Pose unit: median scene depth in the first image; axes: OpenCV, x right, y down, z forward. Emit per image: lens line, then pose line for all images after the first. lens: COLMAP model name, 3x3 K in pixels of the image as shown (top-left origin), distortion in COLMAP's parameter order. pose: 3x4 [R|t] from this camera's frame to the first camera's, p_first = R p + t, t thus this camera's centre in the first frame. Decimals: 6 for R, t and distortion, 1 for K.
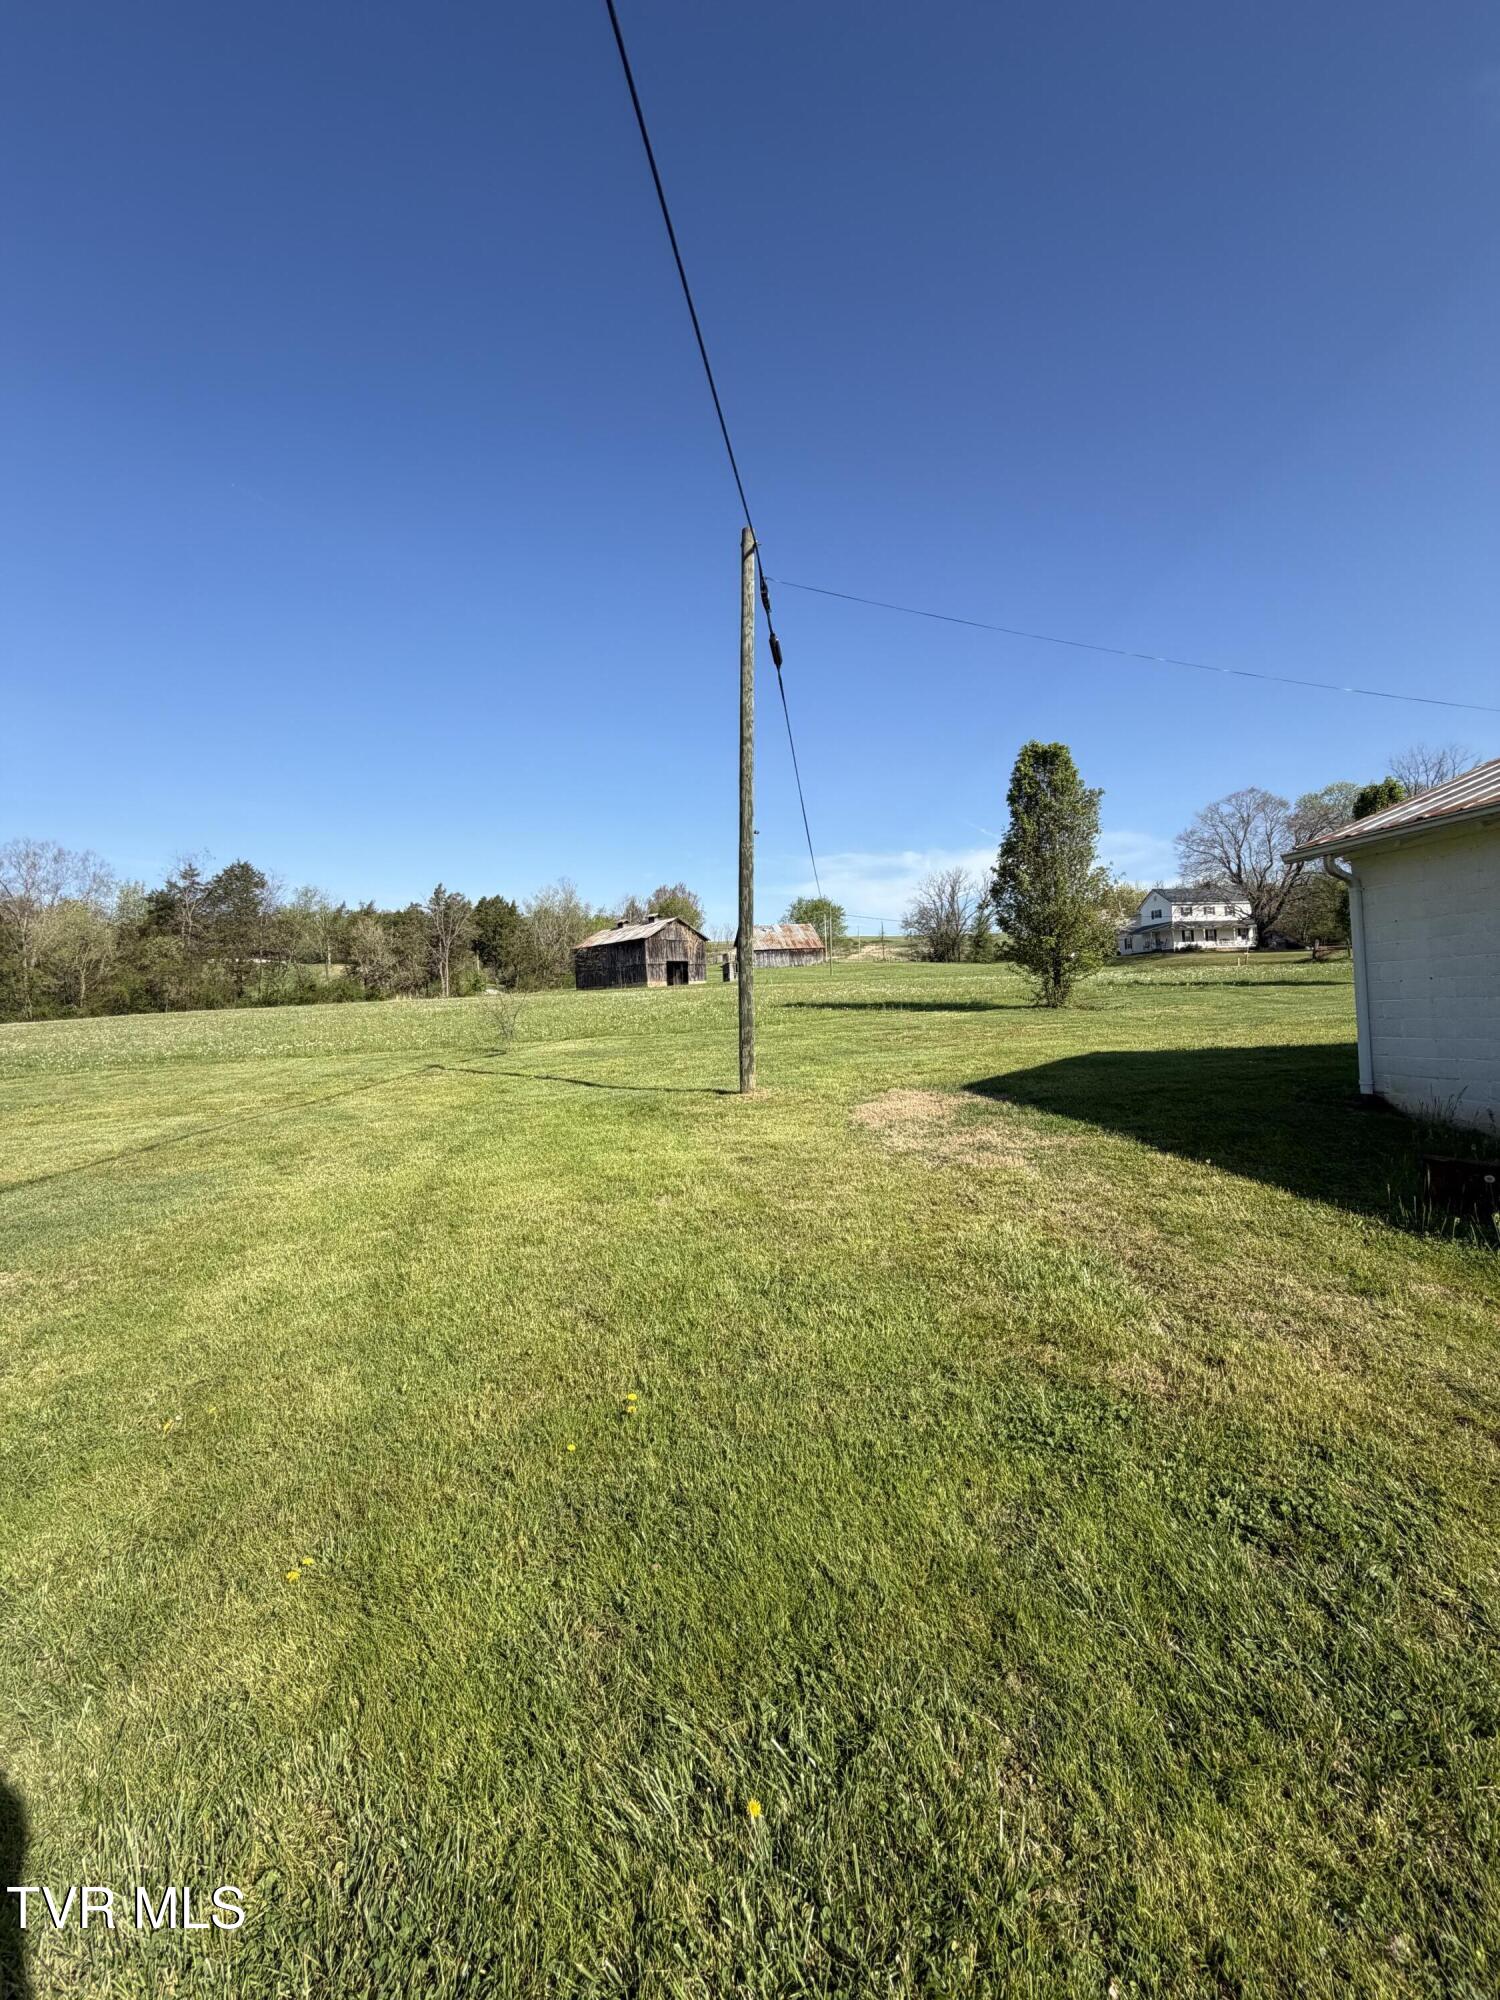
lens RADIAL K [[804.0, 0, 754.5], [0, 804.0, 994.5], [0, 0, 1]] dist [-0.000791, 0.000266]
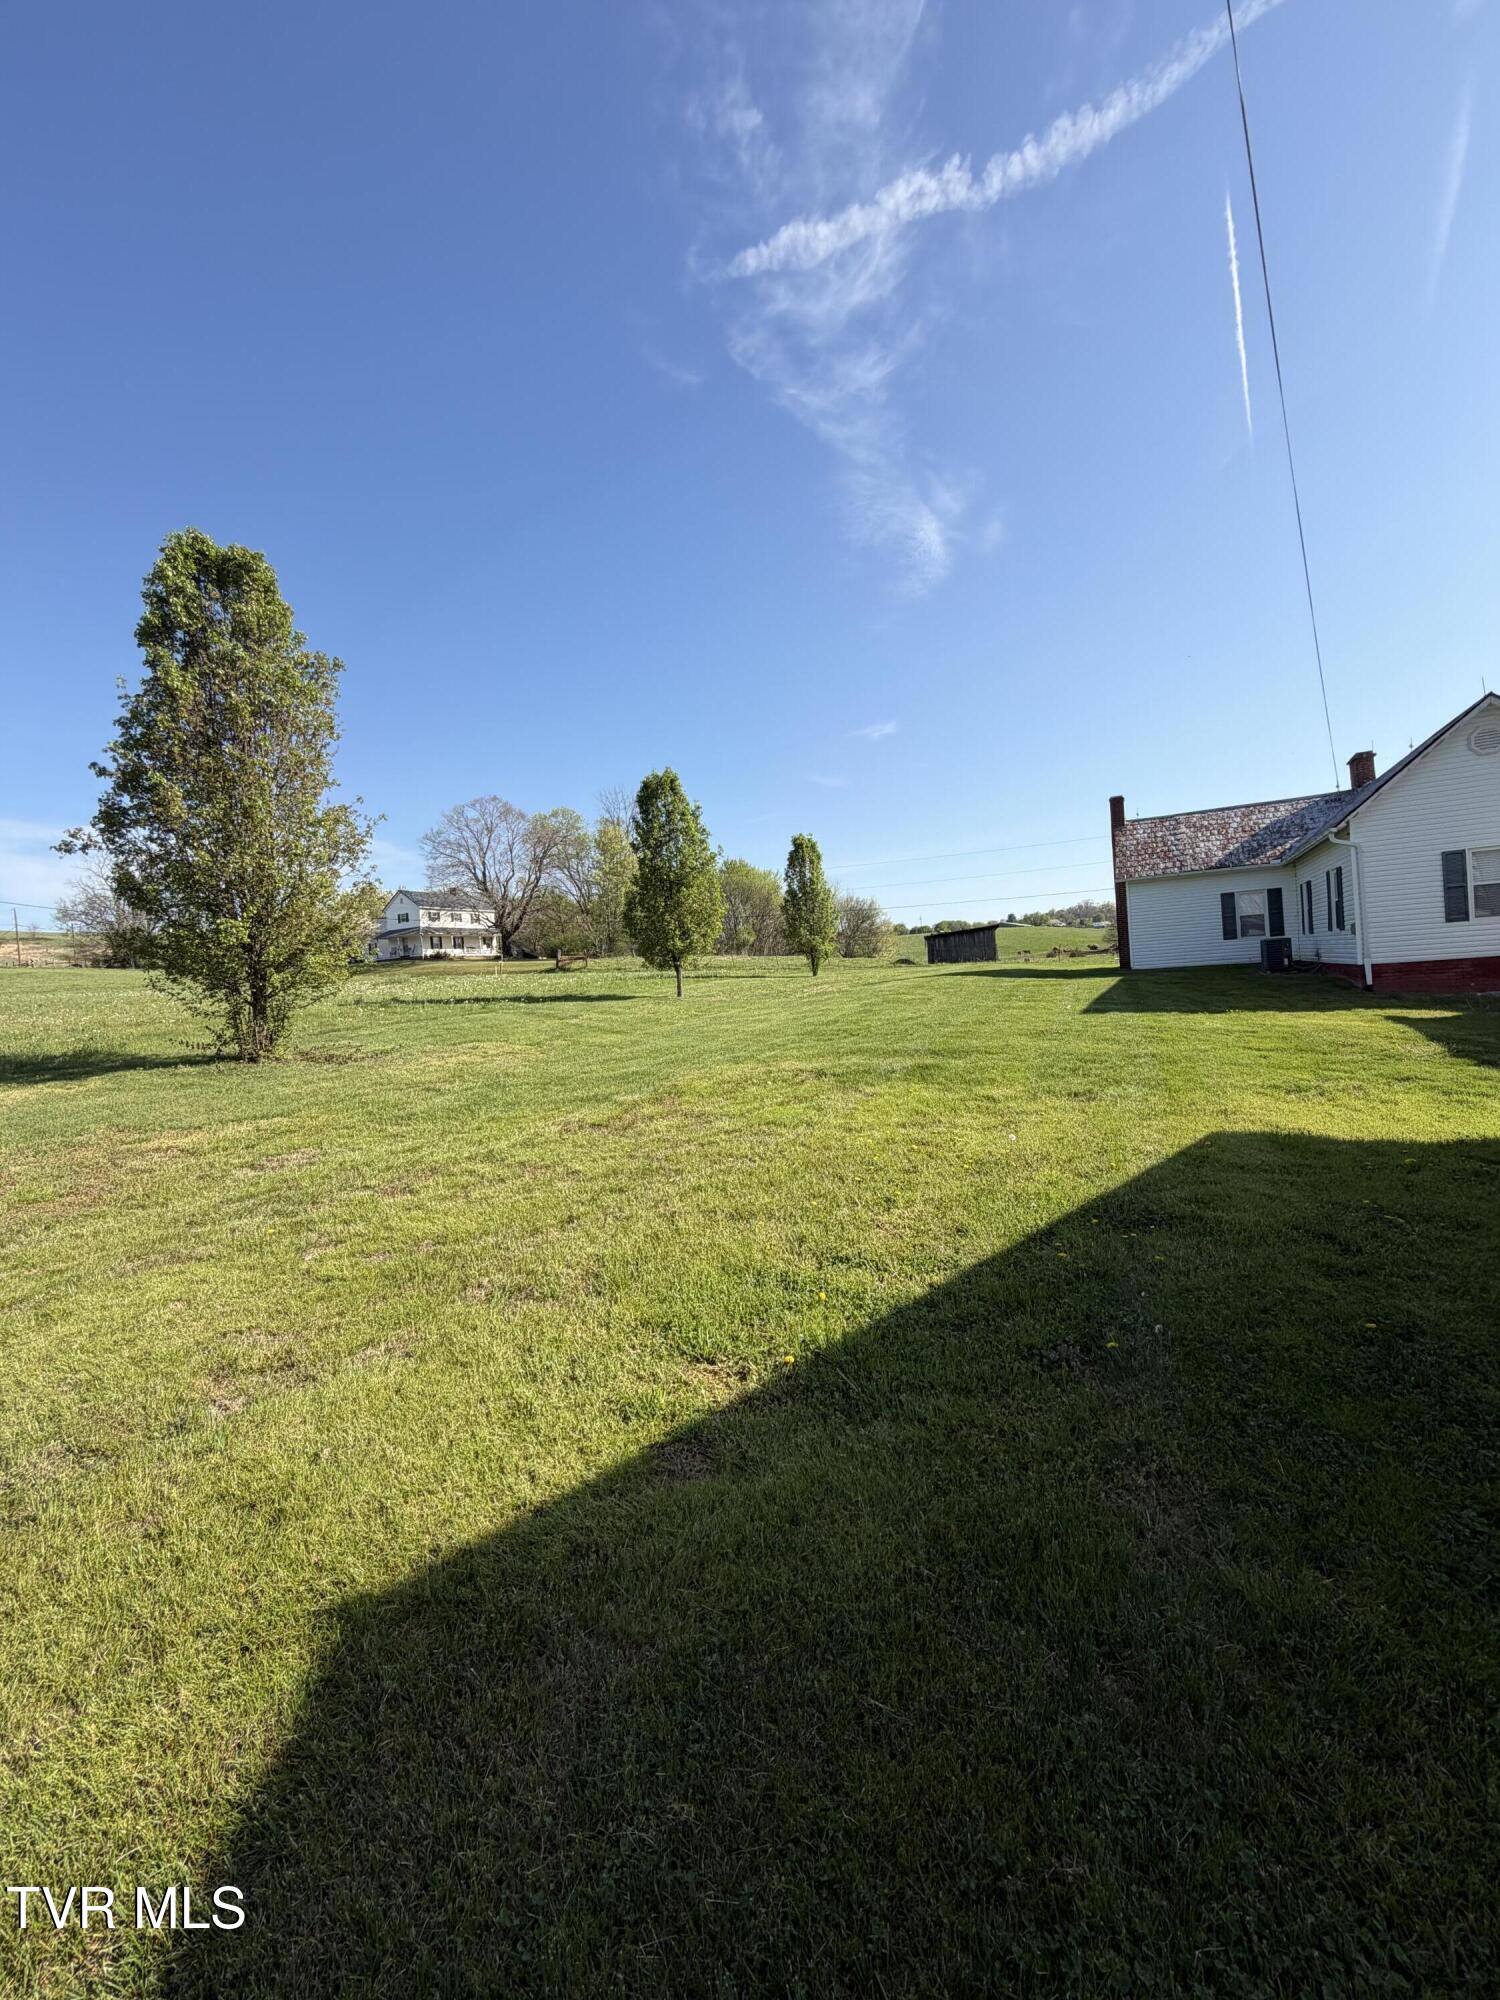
lens RADIAL K [[804.0, 0, 754.5], [0, 804.0, 994.5], [0, 0, 1]] dist [-0.000791, 0.000266]
pose [[0.636344, -0.016706, 0.771225, 0.049942], [0.023758, 0.999716, 0.002052, -0.005300], [-0.771040, 0.017017, 0.636560, 0.117395]]
